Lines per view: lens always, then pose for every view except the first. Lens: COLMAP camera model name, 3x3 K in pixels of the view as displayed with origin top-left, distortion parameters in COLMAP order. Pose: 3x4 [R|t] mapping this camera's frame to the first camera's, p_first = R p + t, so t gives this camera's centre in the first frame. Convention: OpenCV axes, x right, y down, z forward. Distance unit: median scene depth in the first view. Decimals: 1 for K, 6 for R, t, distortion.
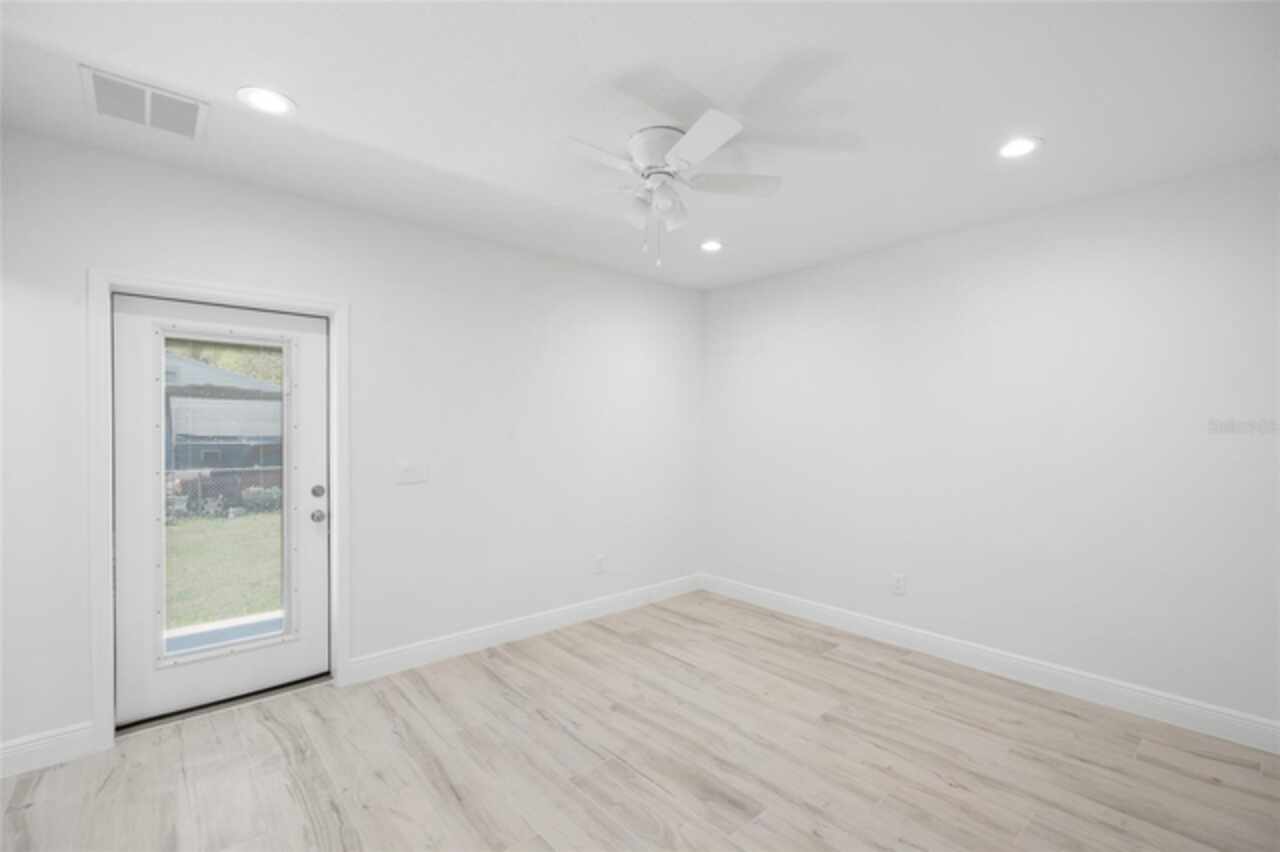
lens RADIAL K [[578.9, 0, 641.4], [0, 578.9, 425.8], [0, 0, 1]] dist [0.001154, -0.000189]
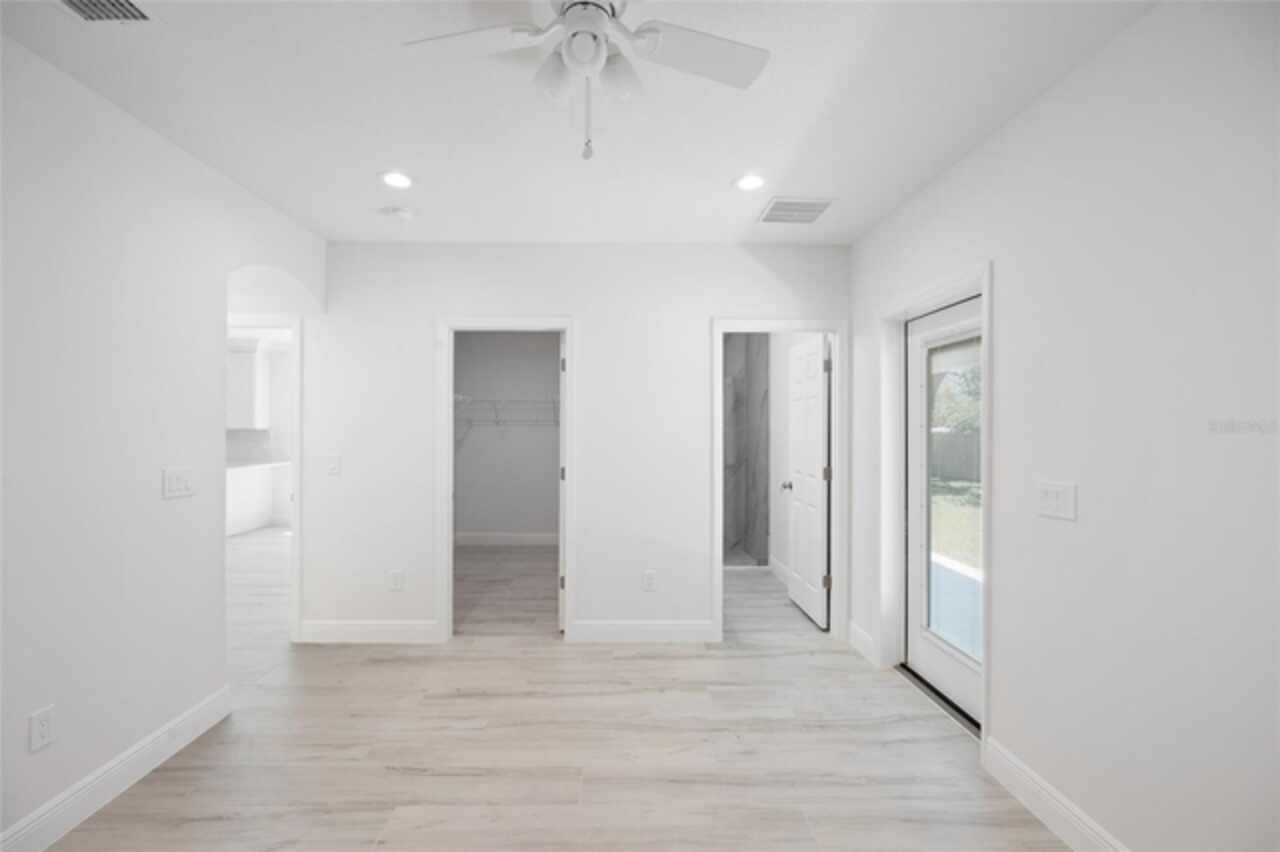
lens RADIAL K [[578.9, 0, 637.8], [0, 578.9, 425.4], [0, 0, 1]] dist [0.001154, -0.000189]
pose [[-0.647130, -0.005228, -0.762362, 0.467076], [-0.003209, 0.999986, -0.004134, 0.004306], [0.762373, -0.000229, -0.647138, 1.445239]]
